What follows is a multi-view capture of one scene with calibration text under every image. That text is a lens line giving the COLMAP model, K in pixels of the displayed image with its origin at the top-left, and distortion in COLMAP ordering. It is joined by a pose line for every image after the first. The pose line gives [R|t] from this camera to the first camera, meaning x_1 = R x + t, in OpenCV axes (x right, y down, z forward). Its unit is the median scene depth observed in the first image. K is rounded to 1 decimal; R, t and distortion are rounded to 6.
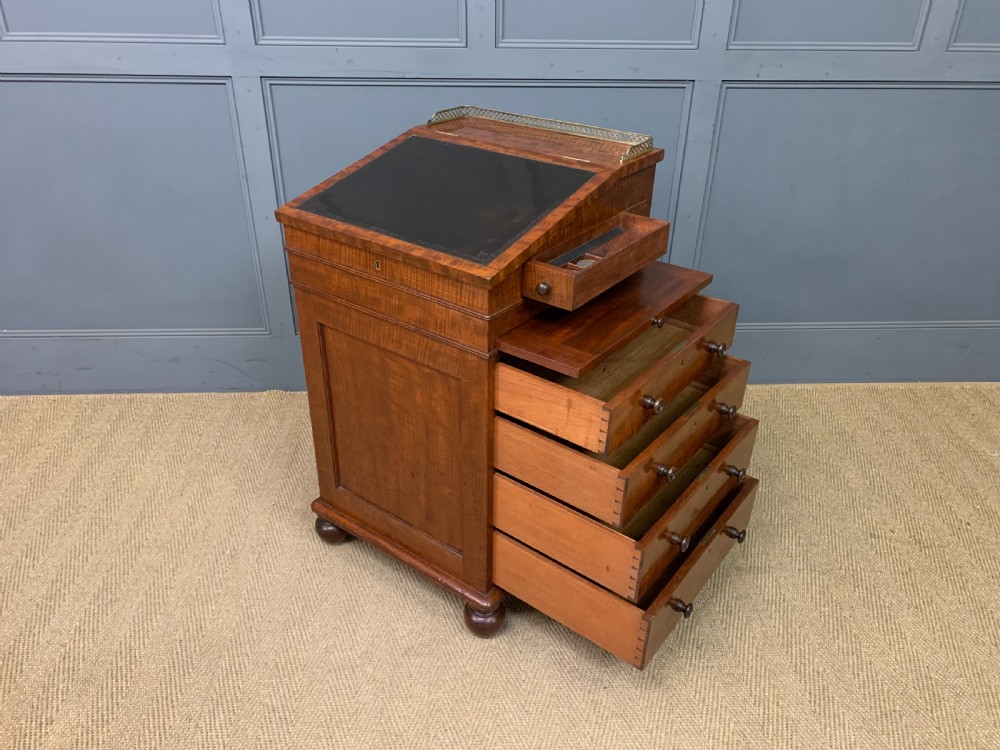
lens RADIAL K [[776.1, 0, 503.0], [0, 776.1, 378.9], [0, 0, 1]] dist [0.010153, 0.000811]
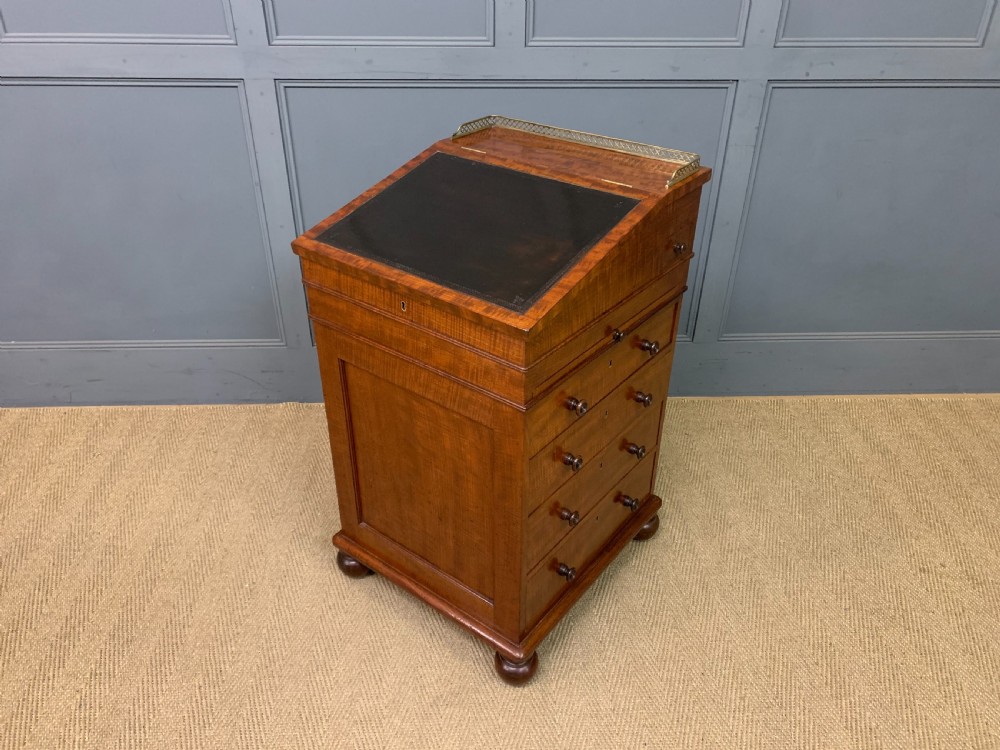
lens RADIAL K [[776.1, 0, 499.2], [0, 776.1, 382.0], [0, 0, 1]] dist [0.010153, 0.000811]
pose [[0.999874, 0.002741, -0.015657, -0.025025], [-0.002036, 0.998990, 0.044888, -0.066322], [0.015765, -0.044851, 0.998869, 0.051261]]
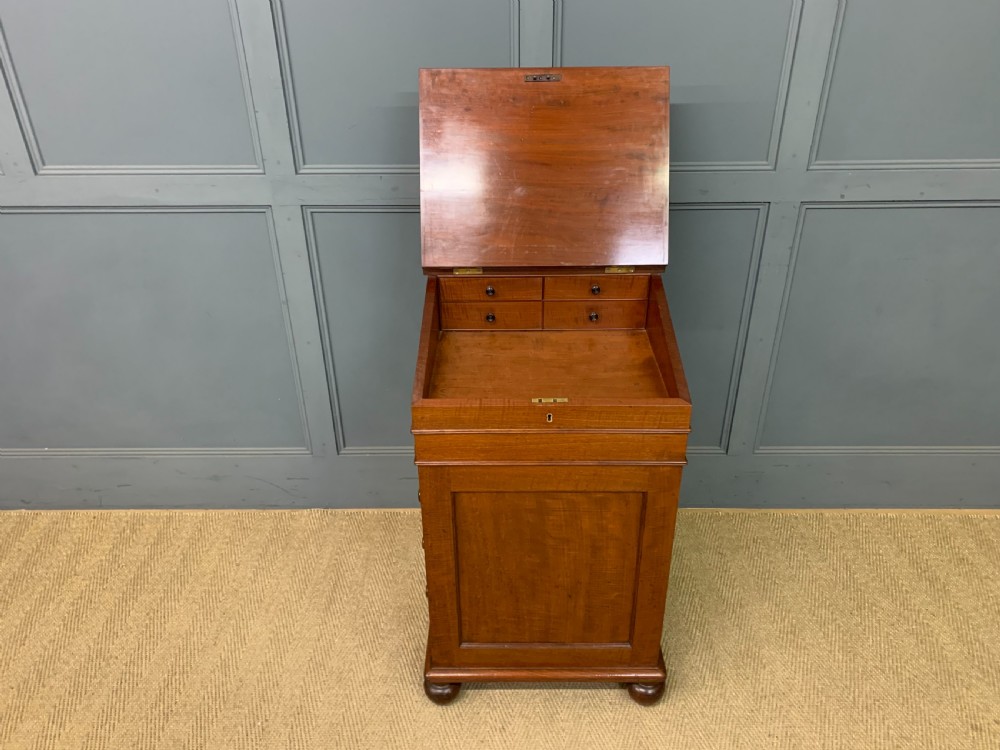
lens RADIAL K [[776.1, 0, 500.7], [0, 776.1, 379.3], [0, 0, 1]] dist [0.010153, 0.000811]
pose [[0.997368, 0.010323, -0.071768, 0.000114], [-0.010553, 0.999940, -0.002833, -0.176802], [0.071735, 0.003583, 0.997417, 0.075572]]
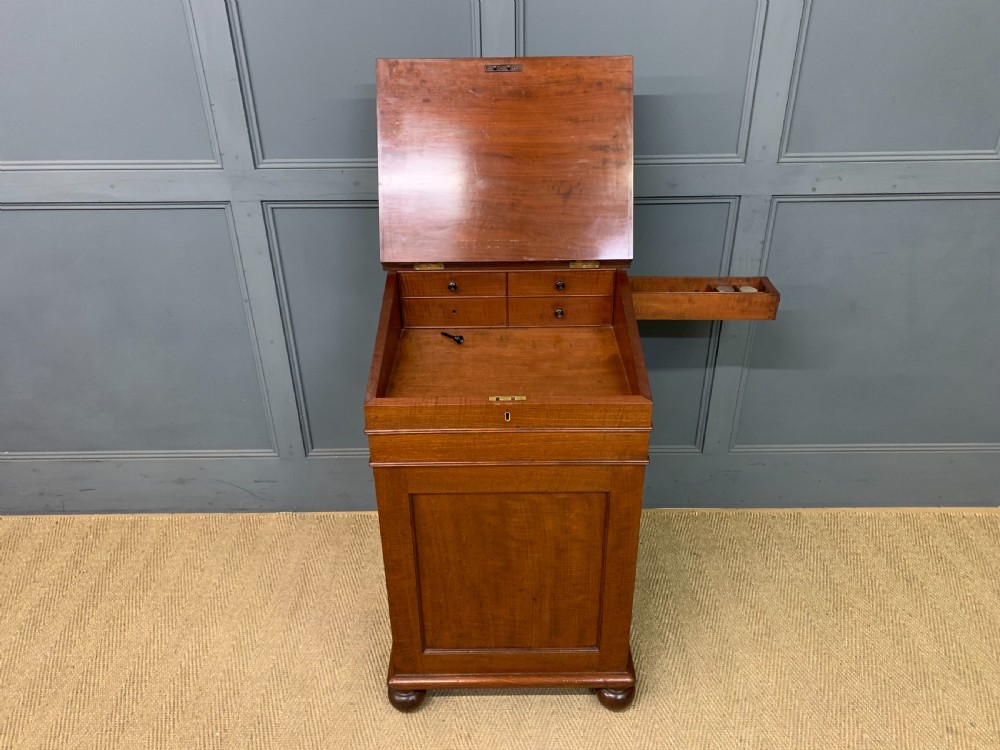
lens RADIAL K [[776.1, 0, 501.0], [0, 776.1, 379.3], [0, 0, 1]] dist [0.010153, 0.000811]
pose [[0.997986, 0.003904, -0.063320, 0.030862], [-0.004208, 0.999980, -0.004676, -0.173862], [0.063300, 0.004934, 0.997982, 0.099007]]
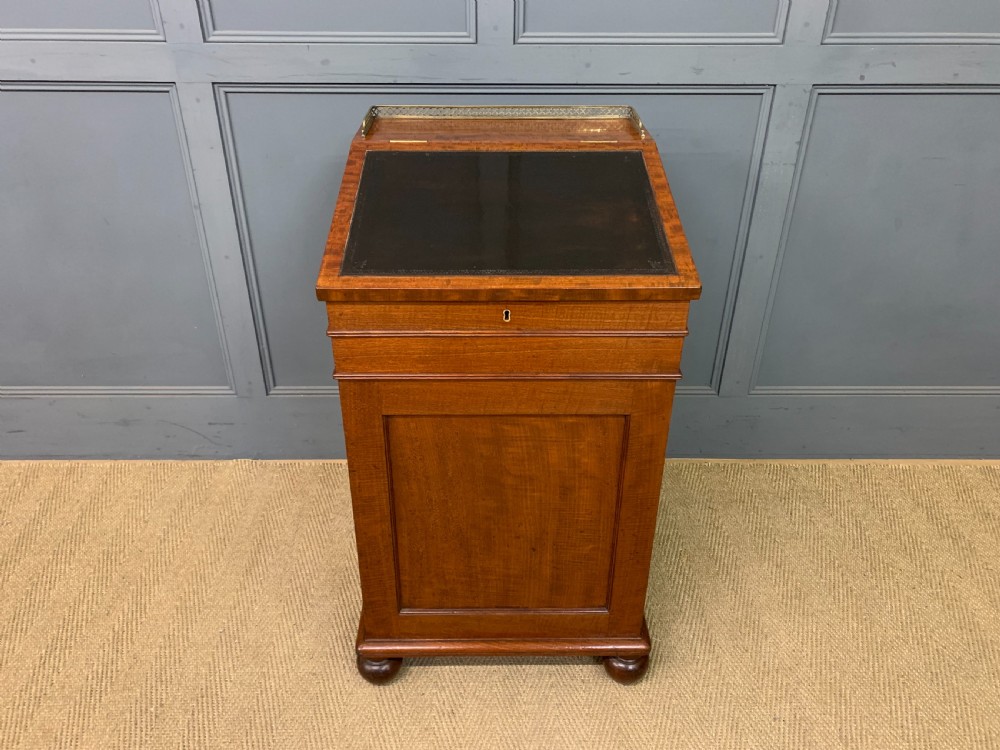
lens RADIAL K [[776.1, 0, 492.7], [0, 776.1, 367.9], [0, 0, 1]] dist [0.010153, 0.000811]
pose [[0.998720, 0.014466, -0.048464, 0.011019], [-0.014136, 0.999875, 0.007138, -0.112155], [0.048561, -0.006444, 0.998799, 0.232819]]
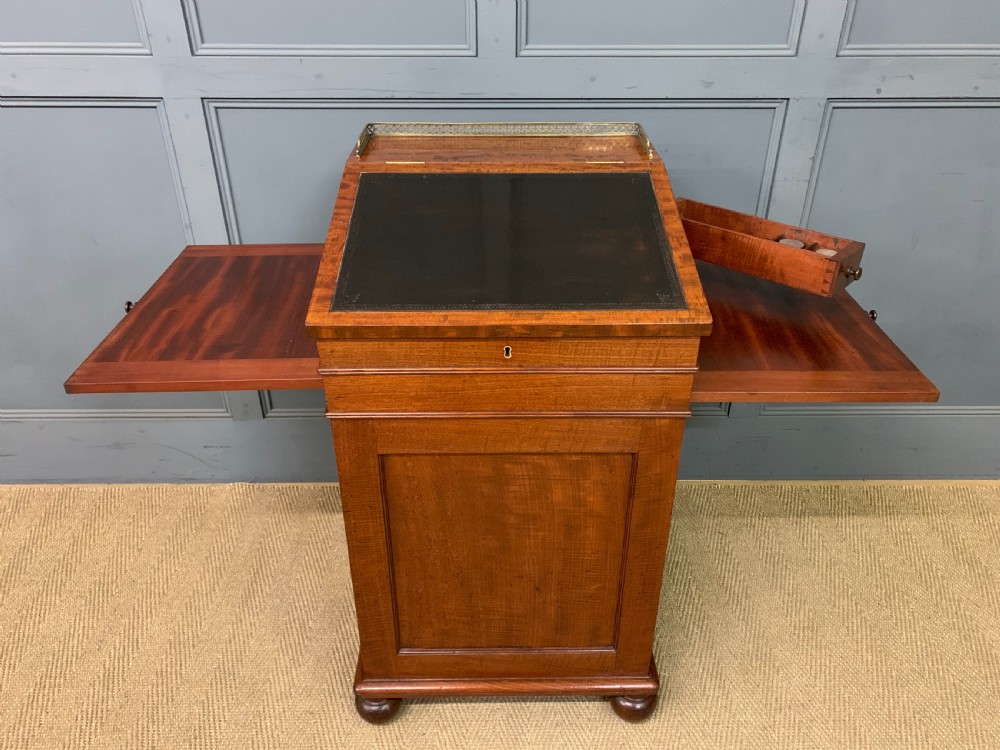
lens RADIAL K [[776.1, 0, 501.7], [0, 776.1, 379.1], [0, 0, 1]] dist [0.010153, 0.000811]
pose [[0.998863, 0.011921, -0.046163, 0.014055], [-0.010919, 0.999701, 0.021895, -0.137967], [0.046410, -0.021366, 0.998694, 0.260902]]
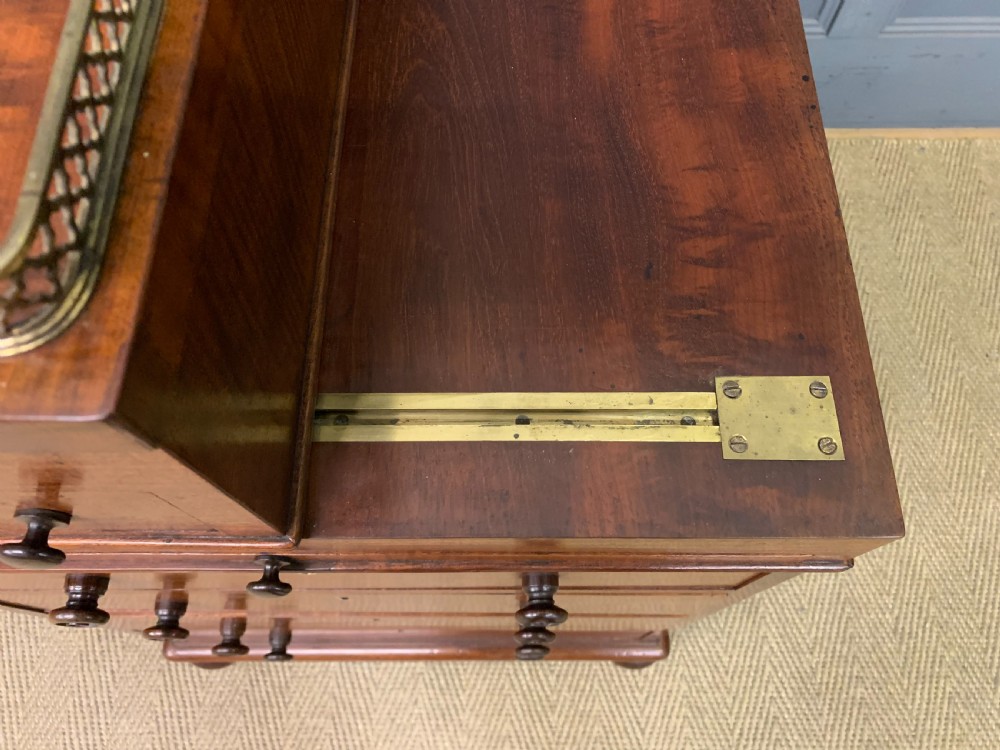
lens RADIAL K [[776.1, 0, 509.7], [0, 776.1, 374.2], [0, 0, 1]] dist [0.010153, 0.000811]
pose [[0.997877, 0.044554, -0.047507, 0.056228], [-0.006639, 0.795195, 0.606318, -0.218840], [0.064791, -0.604715, 0.793802, 0.612153]]
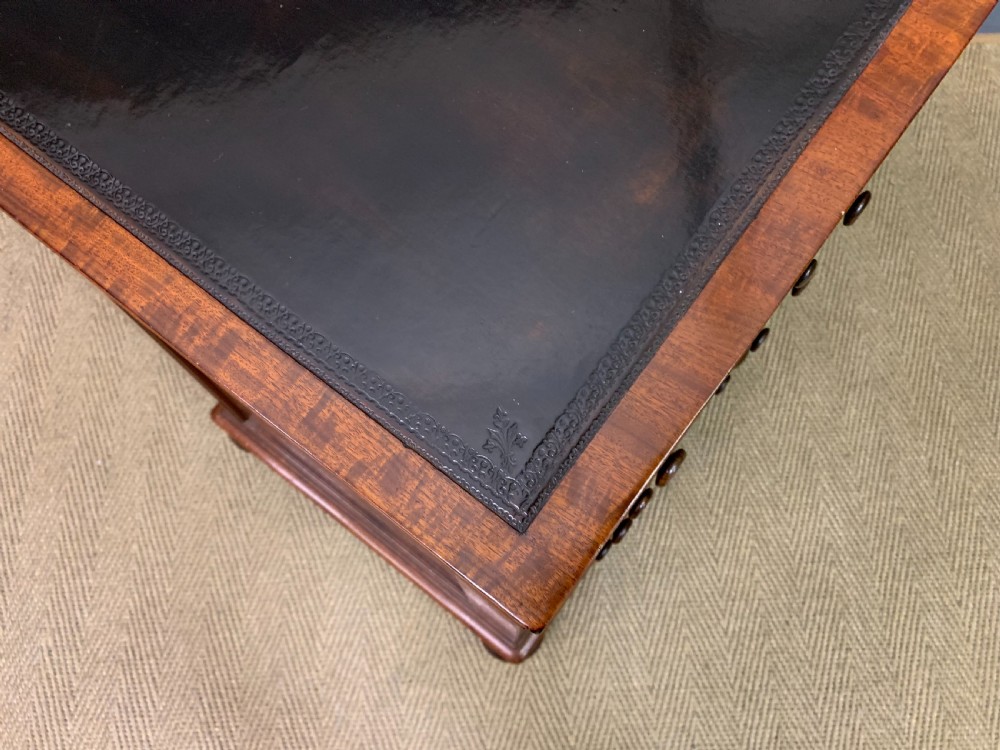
lens RADIAL K [[776.1, 0, 505.1], [0, 776.1, 389.7], [0, 0, 1]] dist [0.010153, 0.000811]
pose [[0.999791, 0.008083, -0.018783, -0.015342], [0.005987, 0.762588, 0.646857, -0.204744], [0.019552, -0.646834, 0.762380, 0.520068]]
